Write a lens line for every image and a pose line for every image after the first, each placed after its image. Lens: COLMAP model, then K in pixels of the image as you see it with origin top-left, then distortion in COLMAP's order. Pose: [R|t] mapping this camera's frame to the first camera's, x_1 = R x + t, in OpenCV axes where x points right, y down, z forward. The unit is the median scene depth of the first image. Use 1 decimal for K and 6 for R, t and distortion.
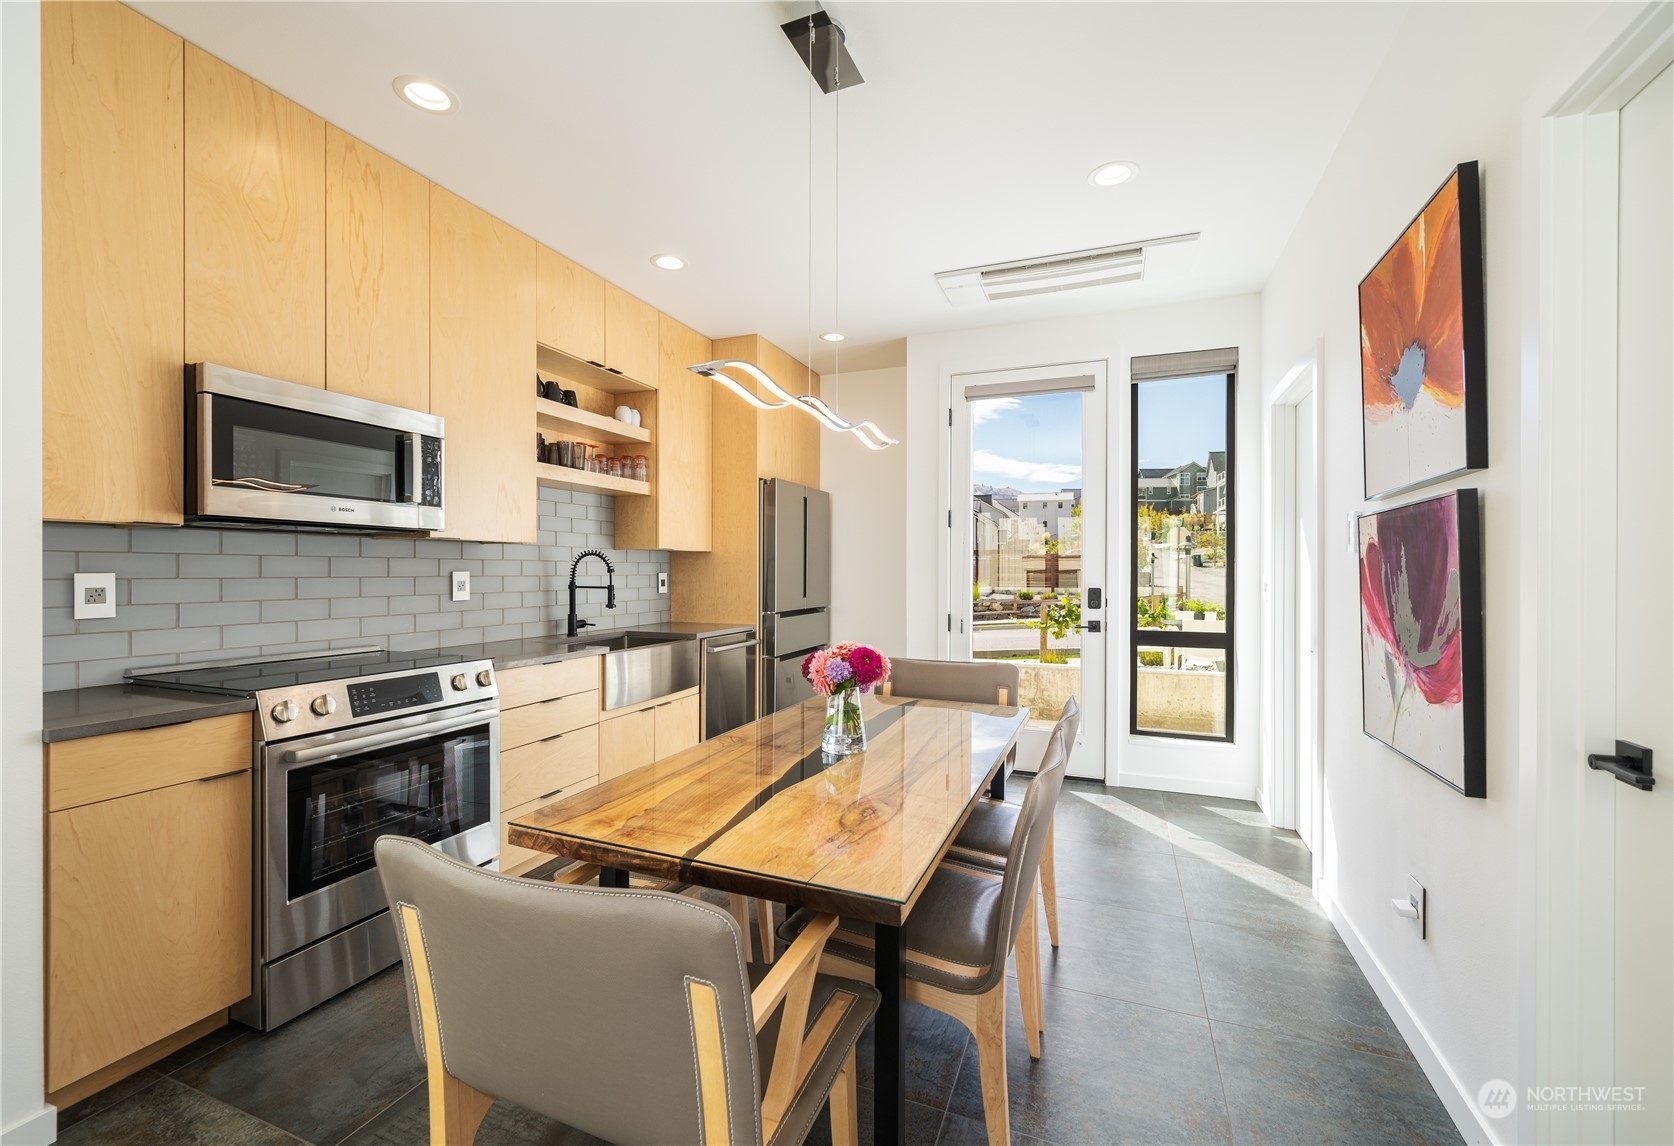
lens RADIAL K [[673.2, 0, 822.0], [0, 673.2, 577.5], [0, 0, 1]] dist [-0.000492, -0.000231]
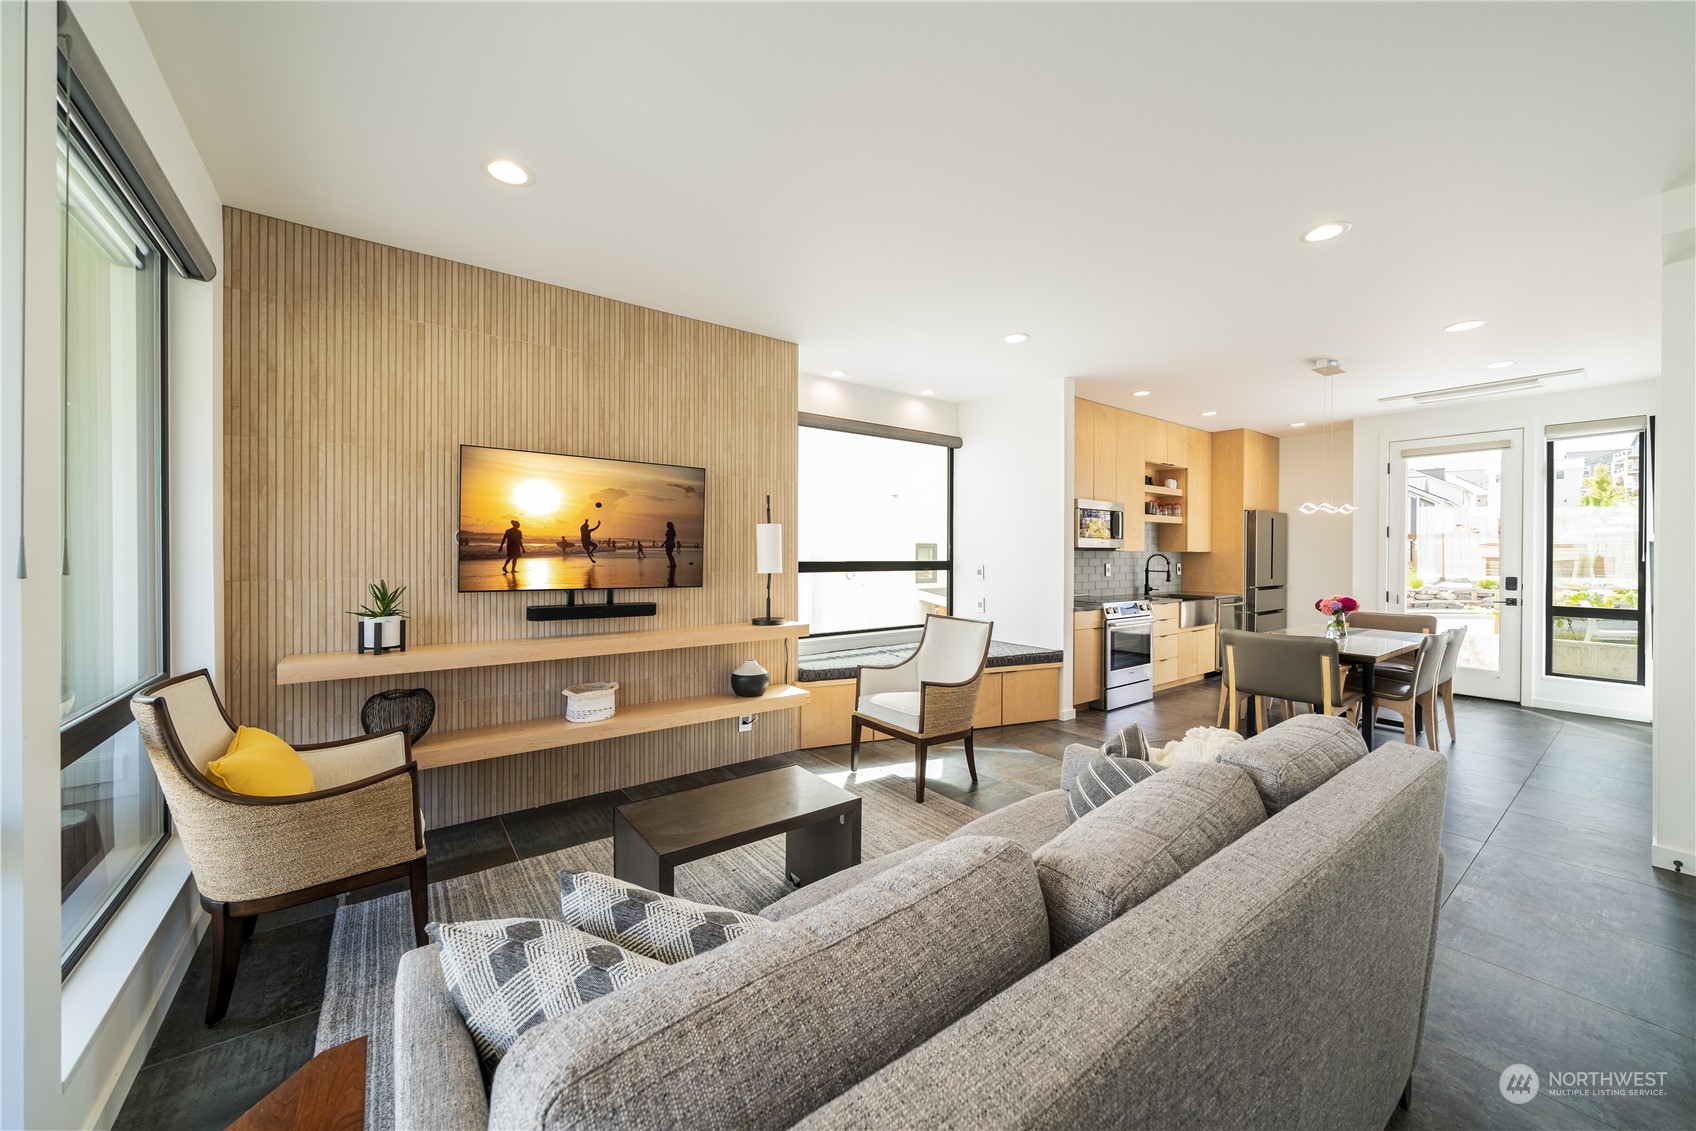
lens RADIAL K [[631.9, 0, 821.1], [0, 631.9, 553.4], [0, 0, 1]] dist [0.000828, -0.000092]
pose [[0.859985, 0.003130, -0.510309, -0.222123], [-0.007324, 0.999954, -0.006209, -0.018743], [0.510266, 0.009077, 0.859969, -1.082001]]
